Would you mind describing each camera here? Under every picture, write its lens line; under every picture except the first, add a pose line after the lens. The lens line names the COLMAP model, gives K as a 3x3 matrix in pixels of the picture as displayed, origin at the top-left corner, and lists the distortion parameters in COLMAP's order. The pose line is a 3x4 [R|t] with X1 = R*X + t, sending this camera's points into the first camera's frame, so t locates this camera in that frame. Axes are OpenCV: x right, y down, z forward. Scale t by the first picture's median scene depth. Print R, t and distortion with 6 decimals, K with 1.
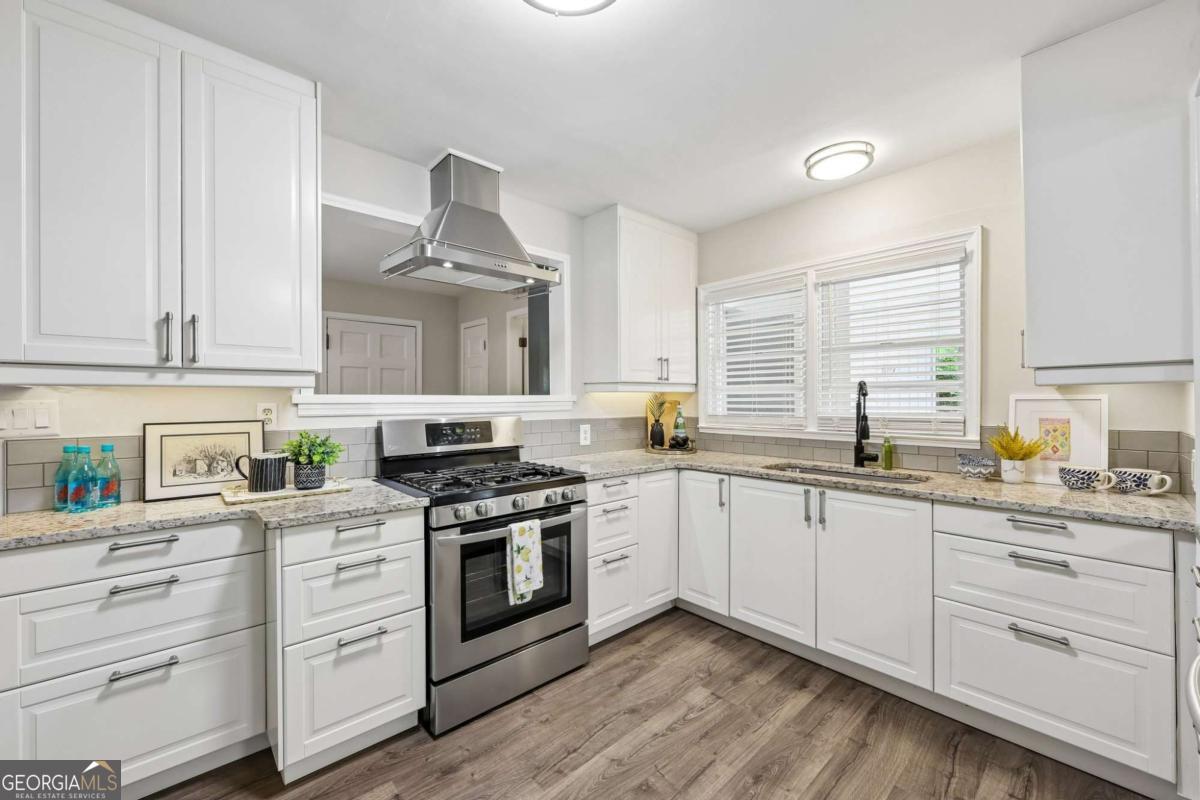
lens RADIAL K [[481.0, 0, 600.0], [0, 481.0, 400.0], [0, 0, 1]] dist [-0.000433, 0.000150]
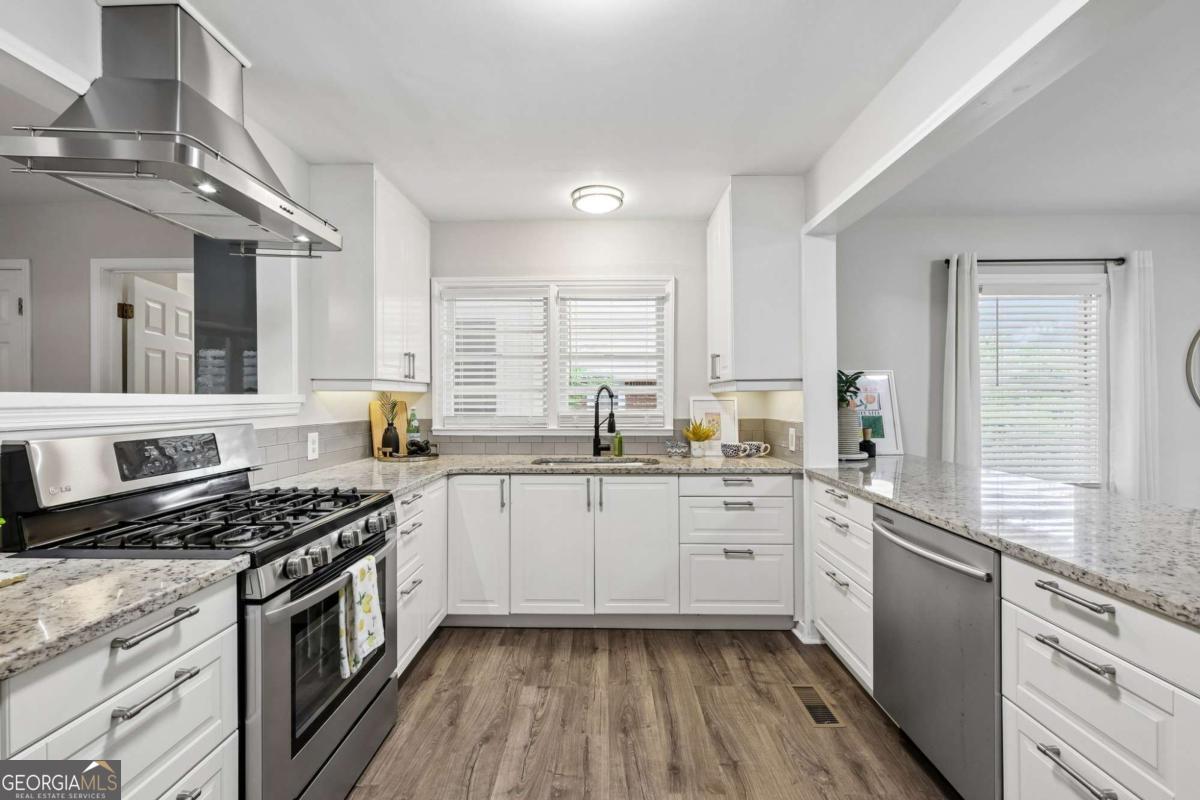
lens RADIAL K [[496.2, 0, 600.0], [0, 496.2, 400.0], [0, 0, 1]] dist [0.000406, -0.000205]
pose [[0.684518, -0.000366, 0.728996, -0.403468], [0.000064, 1.000000, 0.000441, -0.002182], [-0.728996, -0.000255, 0.684518, 0.163133]]
